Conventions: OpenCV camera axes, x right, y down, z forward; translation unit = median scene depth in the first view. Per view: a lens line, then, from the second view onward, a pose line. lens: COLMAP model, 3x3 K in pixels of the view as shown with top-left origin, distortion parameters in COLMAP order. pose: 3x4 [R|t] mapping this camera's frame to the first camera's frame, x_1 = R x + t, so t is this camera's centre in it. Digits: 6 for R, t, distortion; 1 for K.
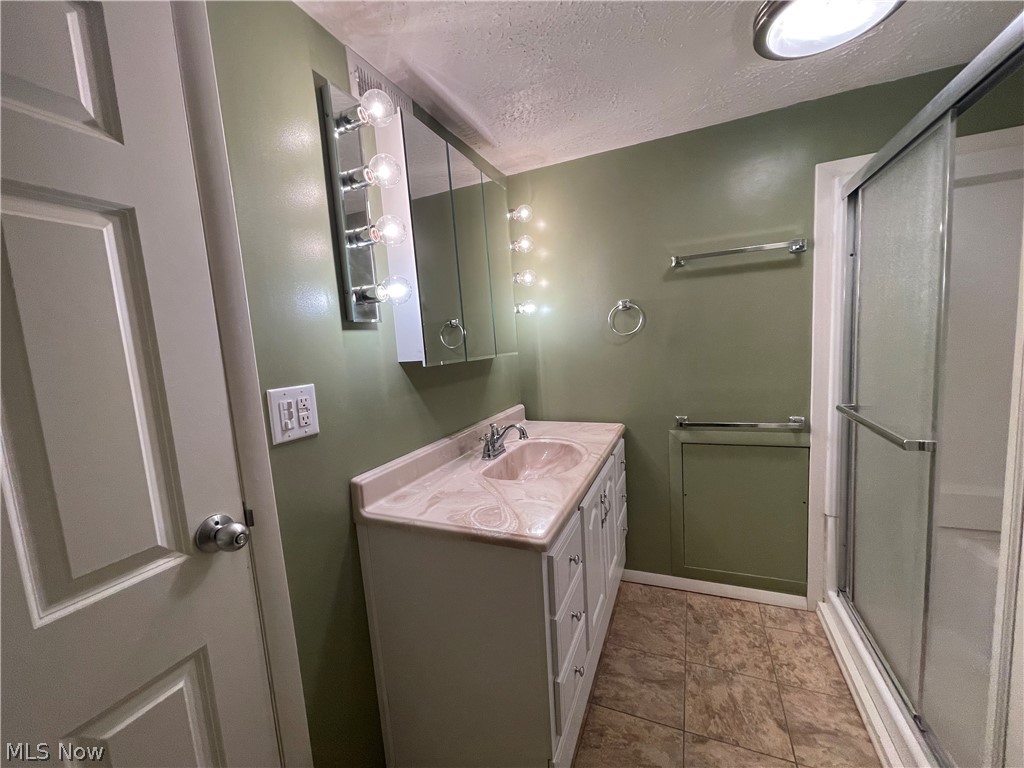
lens RADIAL K [[413.4, 0, 508.5], [0, 413.4, 388.5], [0, 0, 1]] dist [-0.001460, 0.000209]
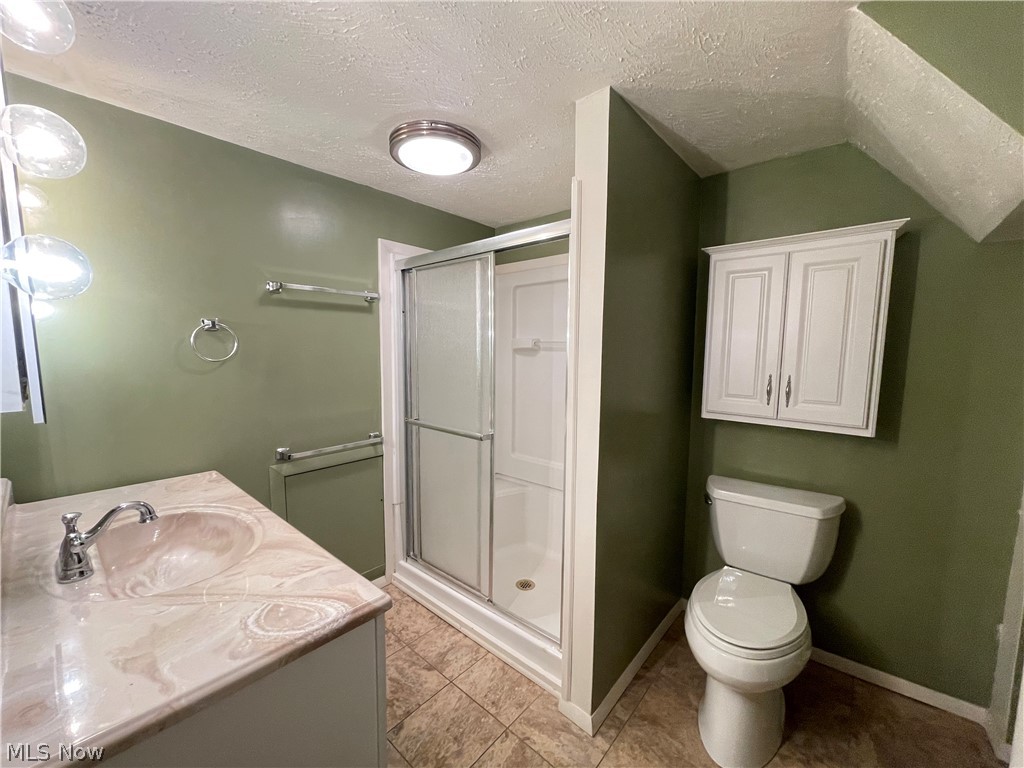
lens RADIAL K [[413.4, 0, 508.5], [0, 413.4, 388.5], [0, 0, 1]] dist [-0.001460, 0.000209]
pose [[0.300484, -0.028599, 0.953358, -0.410612], [0.079093, 0.996855, 0.004975, -0.043444], [-0.950502, 0.073909, 0.301801, 0.259610]]
